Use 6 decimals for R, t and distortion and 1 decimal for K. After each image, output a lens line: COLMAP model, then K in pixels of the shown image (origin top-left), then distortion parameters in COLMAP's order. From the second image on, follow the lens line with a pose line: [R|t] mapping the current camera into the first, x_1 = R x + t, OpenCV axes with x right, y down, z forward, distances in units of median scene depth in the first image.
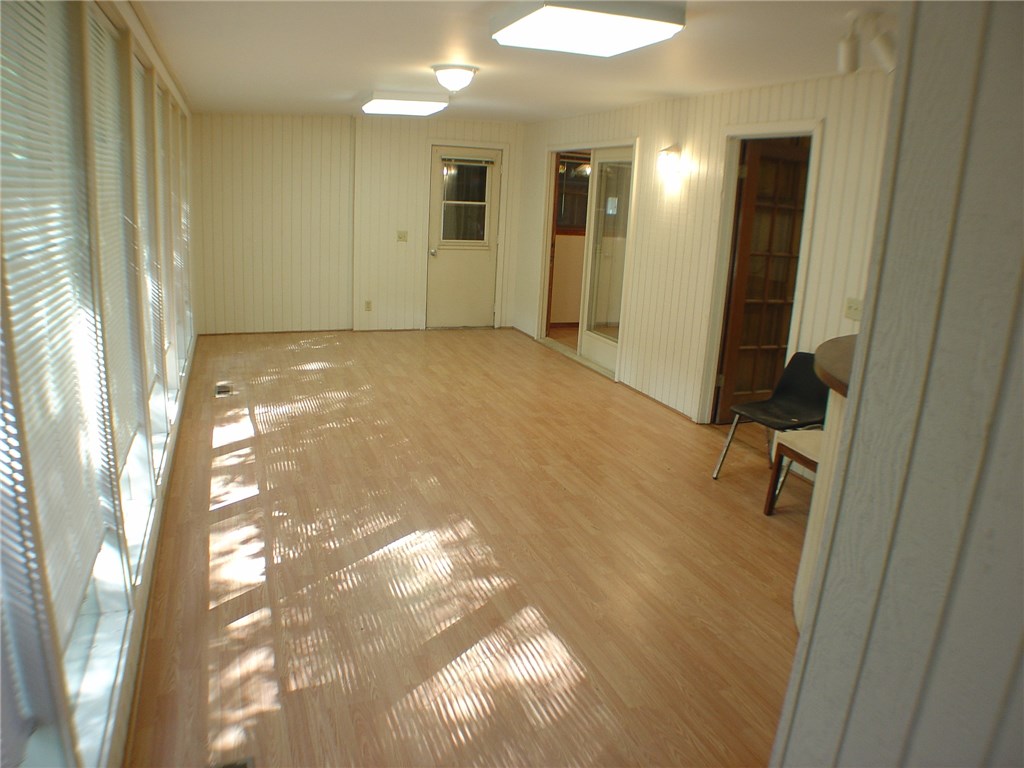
lens RADIAL K [[730.6, 0, 512.0], [0, 730.6, 384.0], [0, 0, 1]] dist [-0.213758, 0.109070]
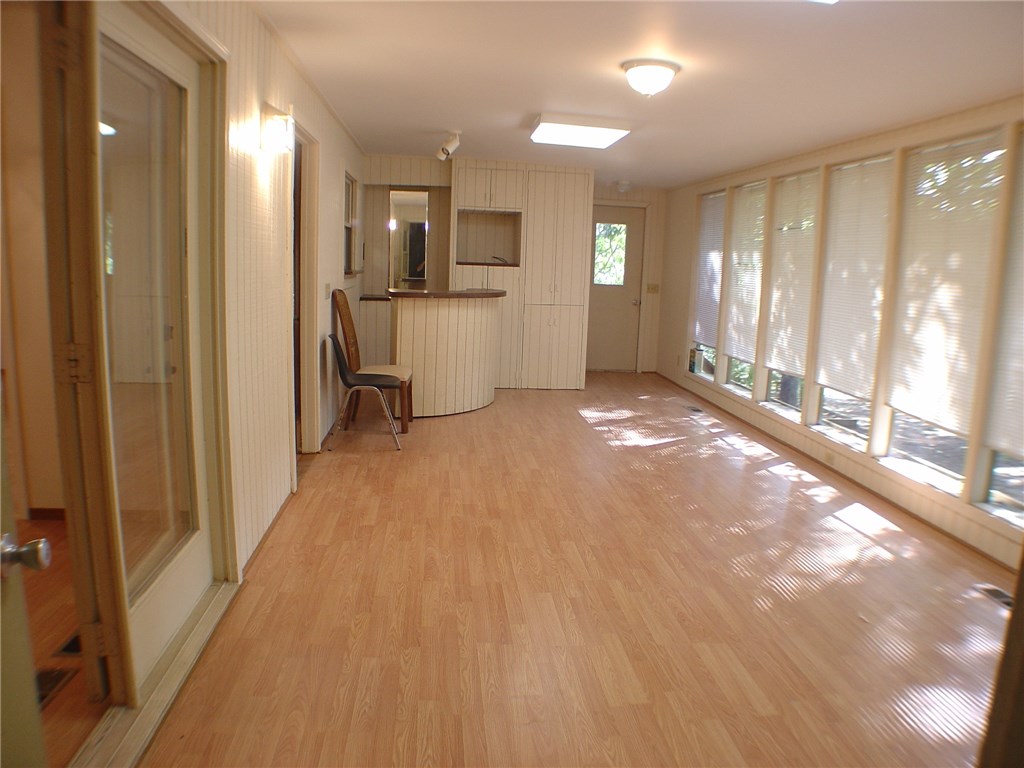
lens RADIAL K [[730.6, 0, 512.0], [0, 730.6, 384.0], [0, 0, 1]] dist [-0.213758, 0.109070]
pose [[-0.959235, -0.132622, 0.249559, -0.152640], [-0.017590, 0.909357, 0.415645, -0.394929], [-0.282062, 0.394312, -0.874619, 1.647327]]
